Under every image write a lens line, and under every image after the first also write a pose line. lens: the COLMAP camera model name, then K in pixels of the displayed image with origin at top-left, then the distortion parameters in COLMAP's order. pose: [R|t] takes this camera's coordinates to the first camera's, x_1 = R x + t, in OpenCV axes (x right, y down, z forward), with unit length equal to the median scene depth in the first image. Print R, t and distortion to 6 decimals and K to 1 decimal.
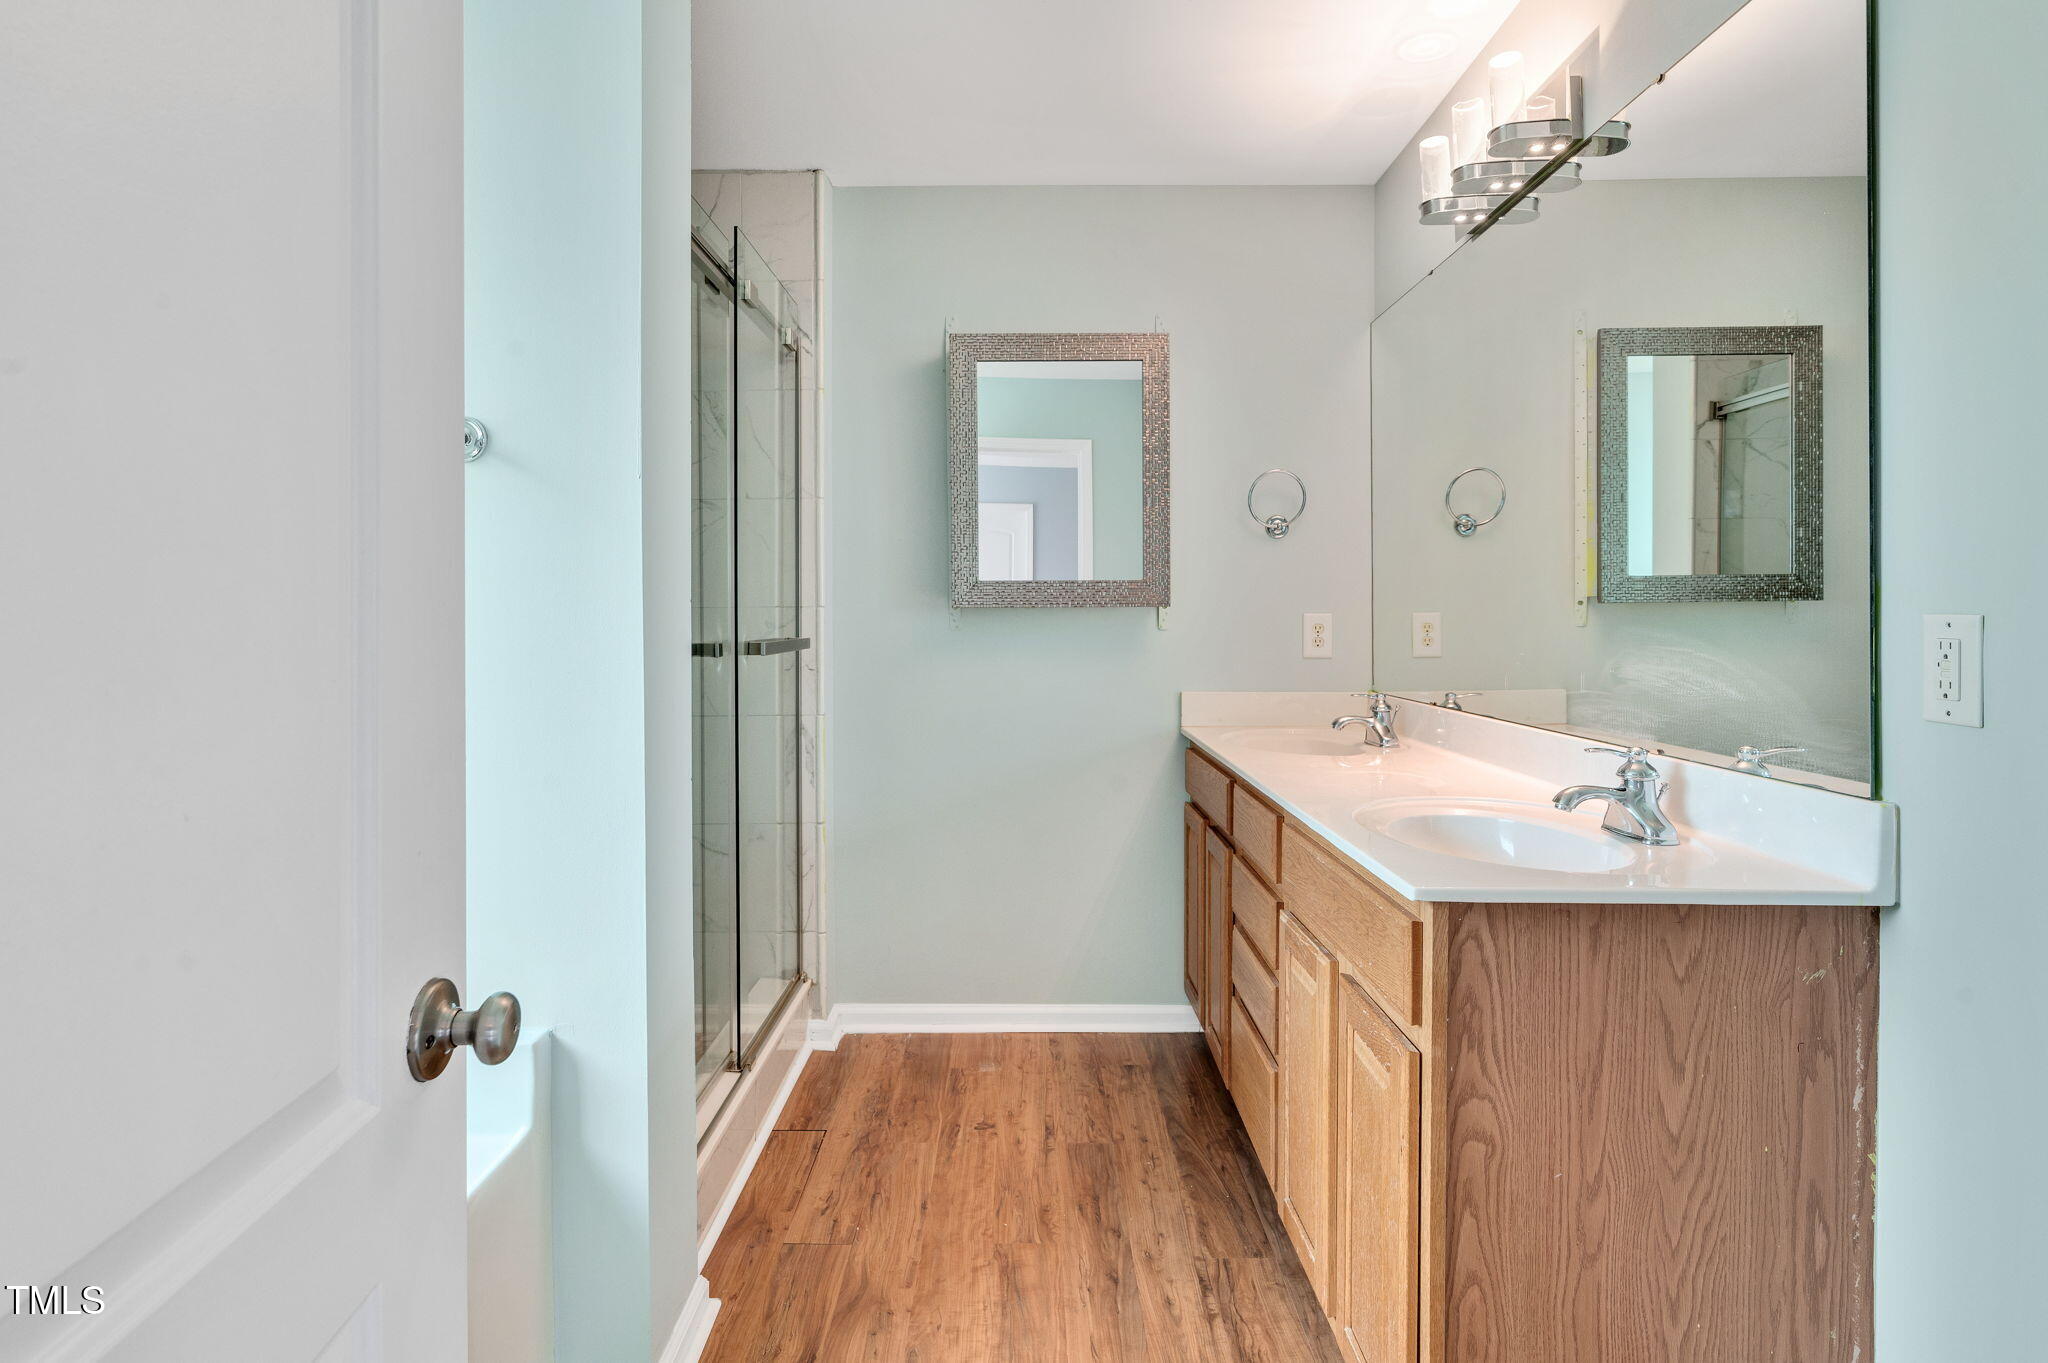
lens RADIAL K [[1058.8, 0, 1021.3], [0, 1058.8, 665.4], [0, 0, 1]] dist [0.001894, 0.000650]
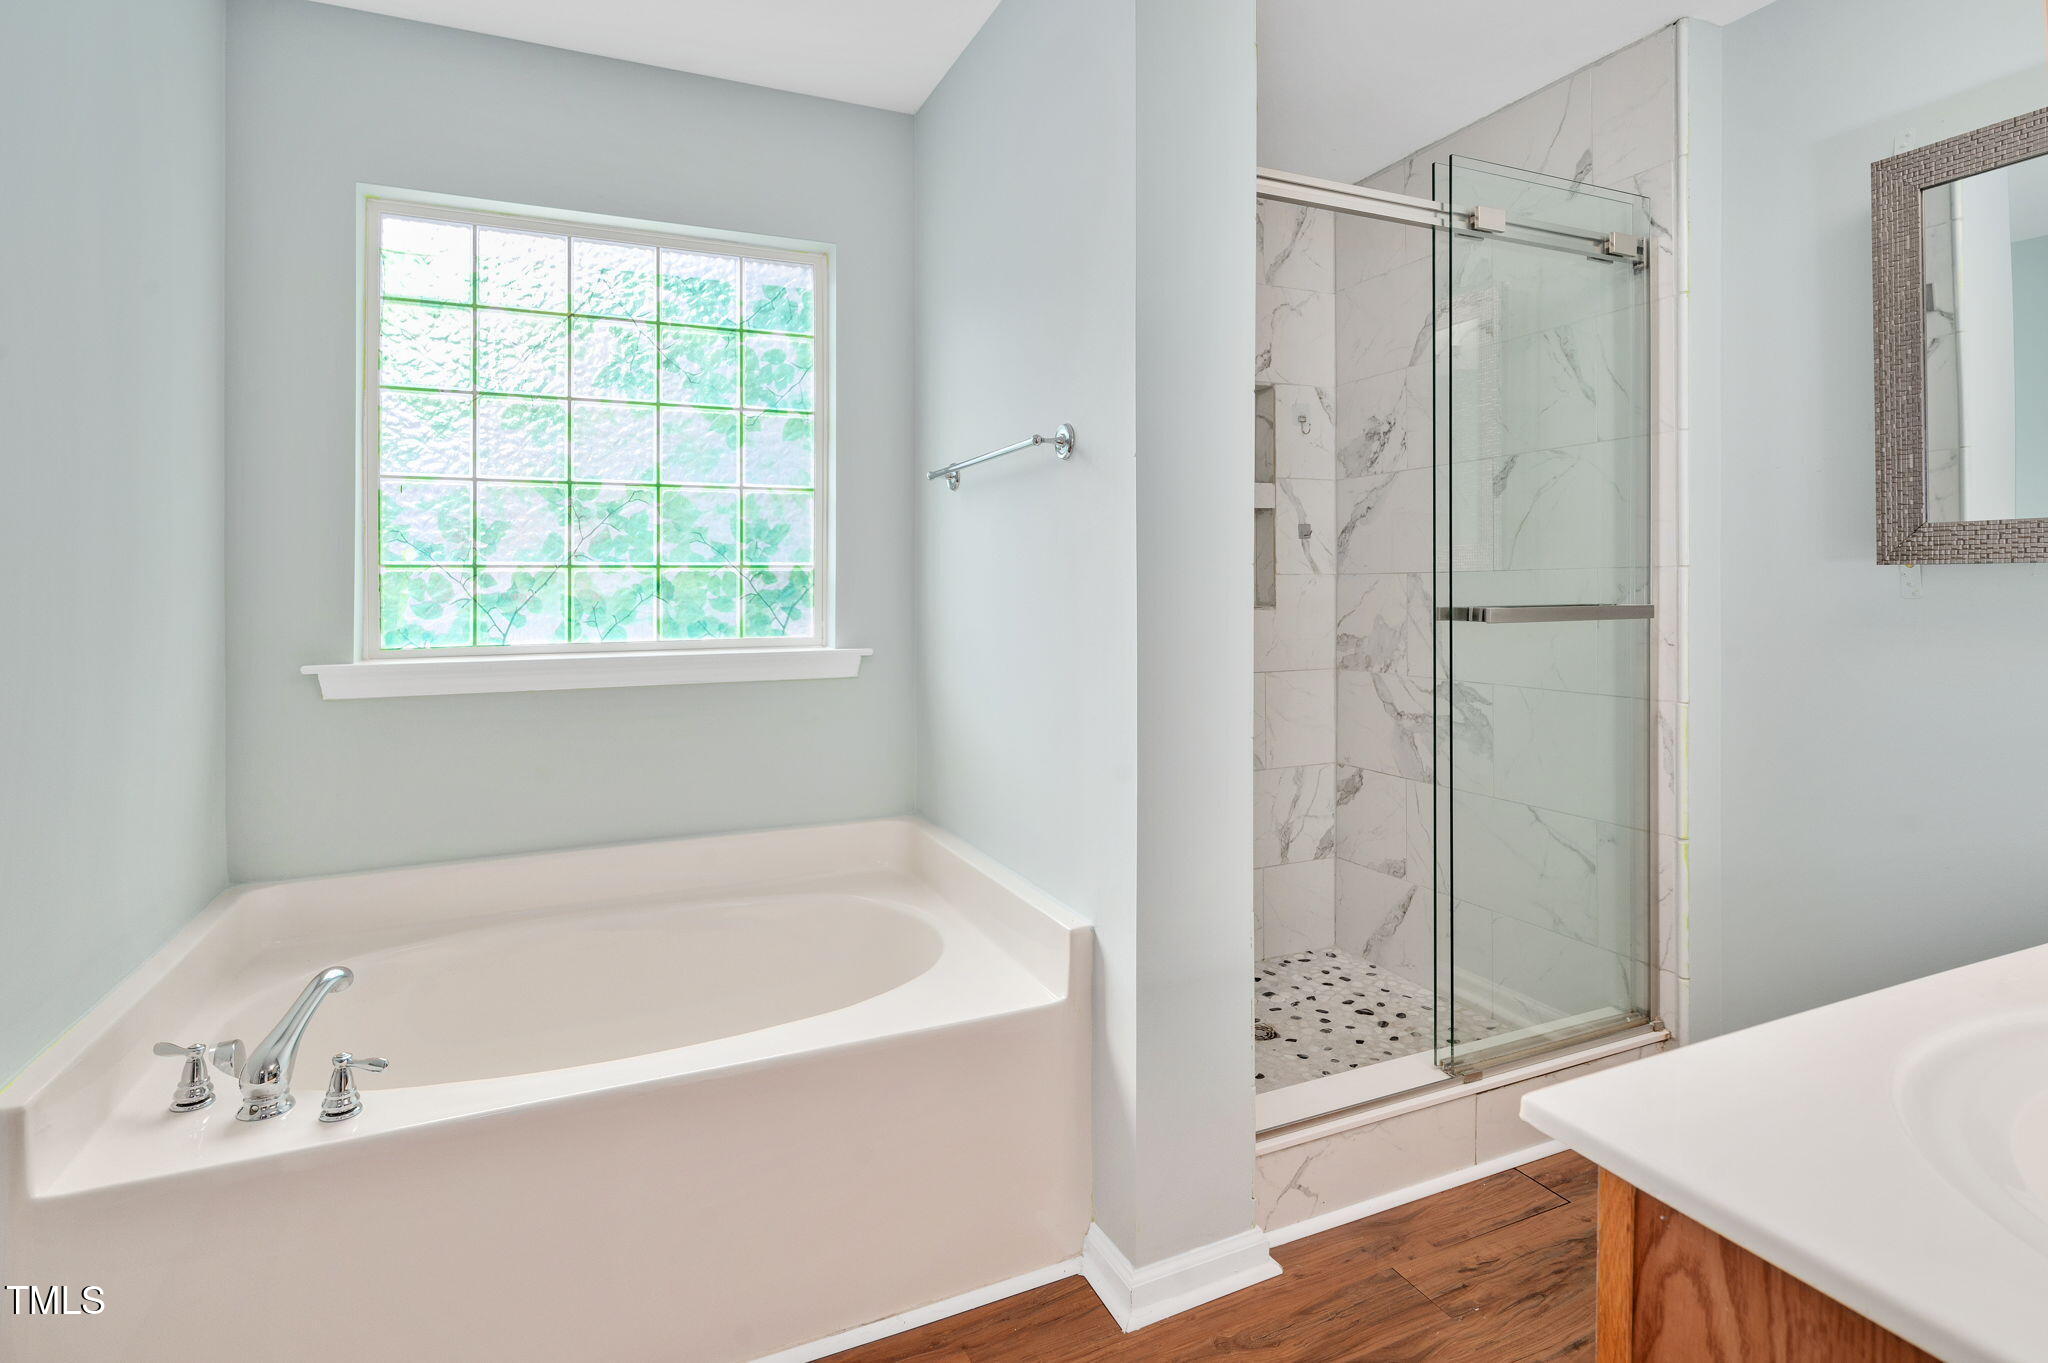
lens RADIAL K [[1034.1, 0, 1029.4], [0, 1034.1, 609.4], [0, 0, 1]] dist [0.001055, 0.000037]
pose [[0.427041, 0.030995, -0.903701, 0.379952], [-0.041426, 0.999034, 0.014689, -0.017820], [0.903283, 0.031164, 0.427912, 0.283667]]
